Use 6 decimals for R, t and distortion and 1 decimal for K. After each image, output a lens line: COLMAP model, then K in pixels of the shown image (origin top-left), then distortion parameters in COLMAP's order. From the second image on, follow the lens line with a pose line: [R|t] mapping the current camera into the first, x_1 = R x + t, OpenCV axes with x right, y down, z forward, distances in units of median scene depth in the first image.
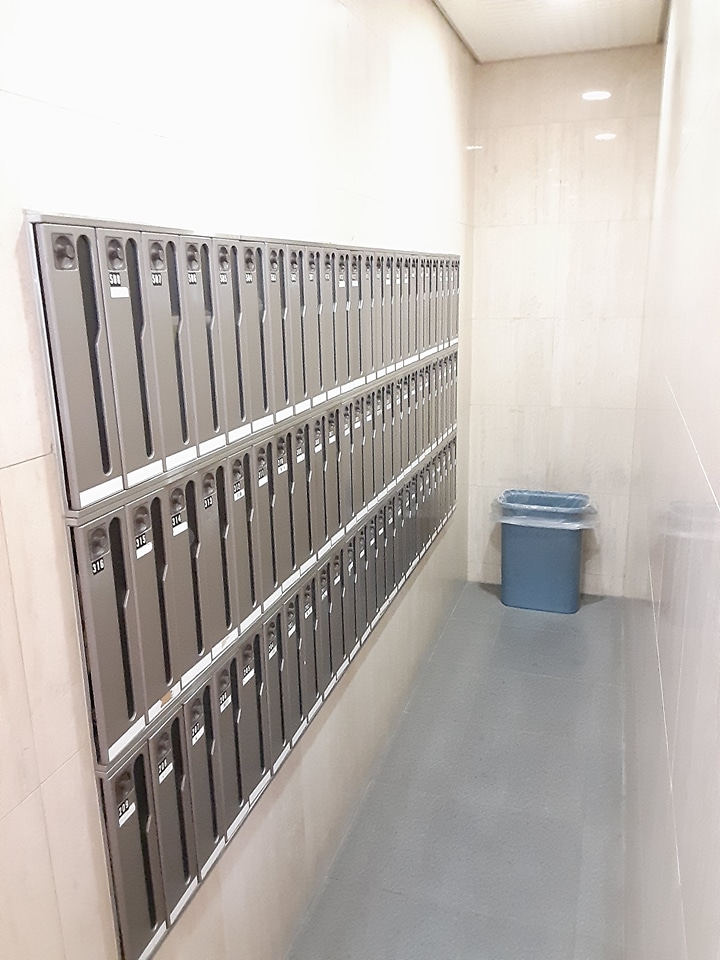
lens RADIAL K [[792.3, 0, 360.9], [0, 792.3, 481.3], [0, 0, 1]] dist [0.072233, -0.088642]
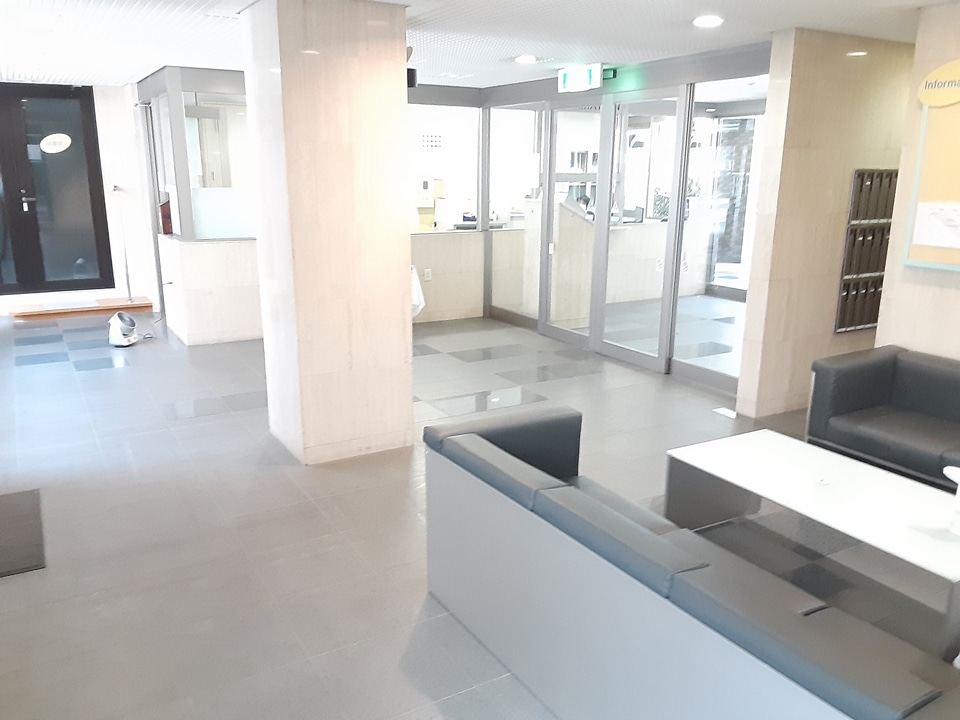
lens RADIAL K [[792.3, 0, 480.0], [0, 792.3, 363.0], [0, 0, 1]] dist [0.072233, -0.088642]
pose [[0.749632, 0.192492, -0.633244, 1.222506], [-0.196178, 0.978400, 0.065177, 0.969332], [0.632112, 0.075370, 0.771203, -4.146113]]
